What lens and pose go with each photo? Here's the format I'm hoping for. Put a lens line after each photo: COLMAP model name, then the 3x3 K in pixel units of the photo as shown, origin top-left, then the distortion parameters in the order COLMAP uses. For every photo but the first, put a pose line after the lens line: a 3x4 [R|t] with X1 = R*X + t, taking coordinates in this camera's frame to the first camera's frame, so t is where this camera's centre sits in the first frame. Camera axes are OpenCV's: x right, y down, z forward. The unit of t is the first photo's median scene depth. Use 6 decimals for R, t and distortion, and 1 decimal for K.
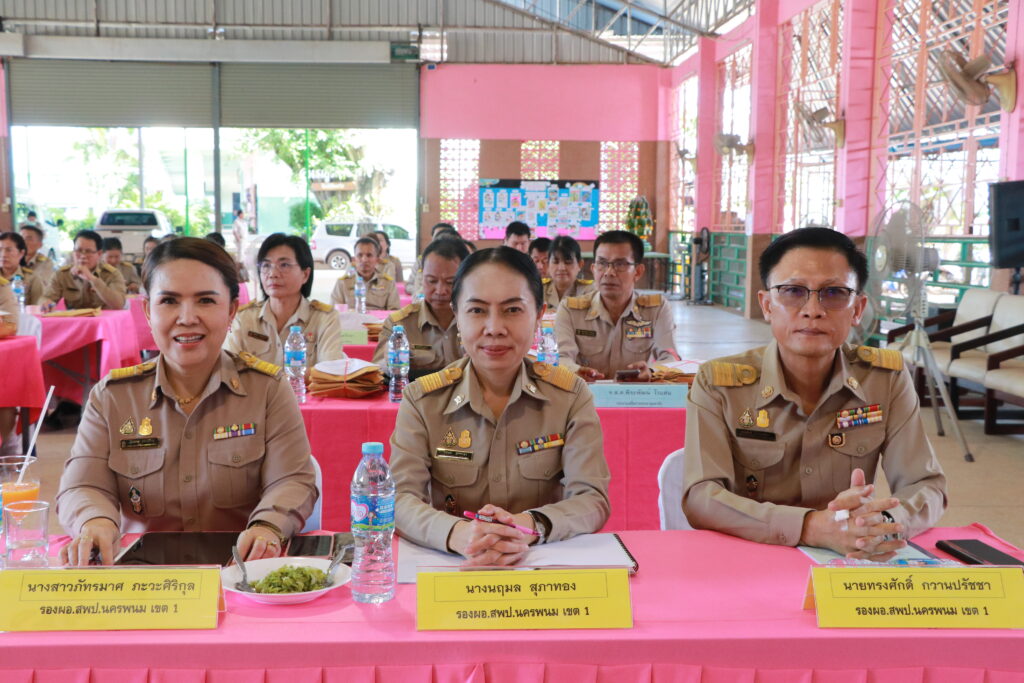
lens RADIAL K [[1335.5, 0, 512.0], [0, 1335.5, 341.5], [0, 0, 1]] dist [0.016453, 0.543513]
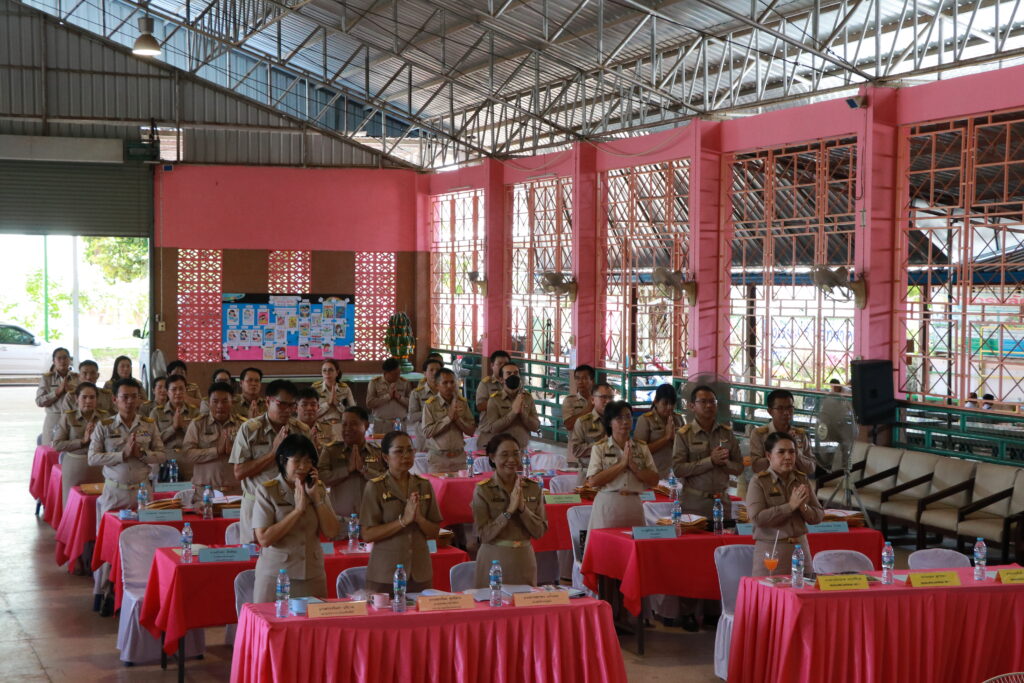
lens RADIAL K [[1976.8, 0, 512.0], [0, 1976.8, 341.5], [0, 0, 1]] dist [0.419564, -0.014775]
pose [[0.961405, -0.008586, 0.275004, -0.204038], [0.023992, 0.998322, -0.052706, -0.015066], [-0.274090, 0.057270, 0.959997, -0.323715]]
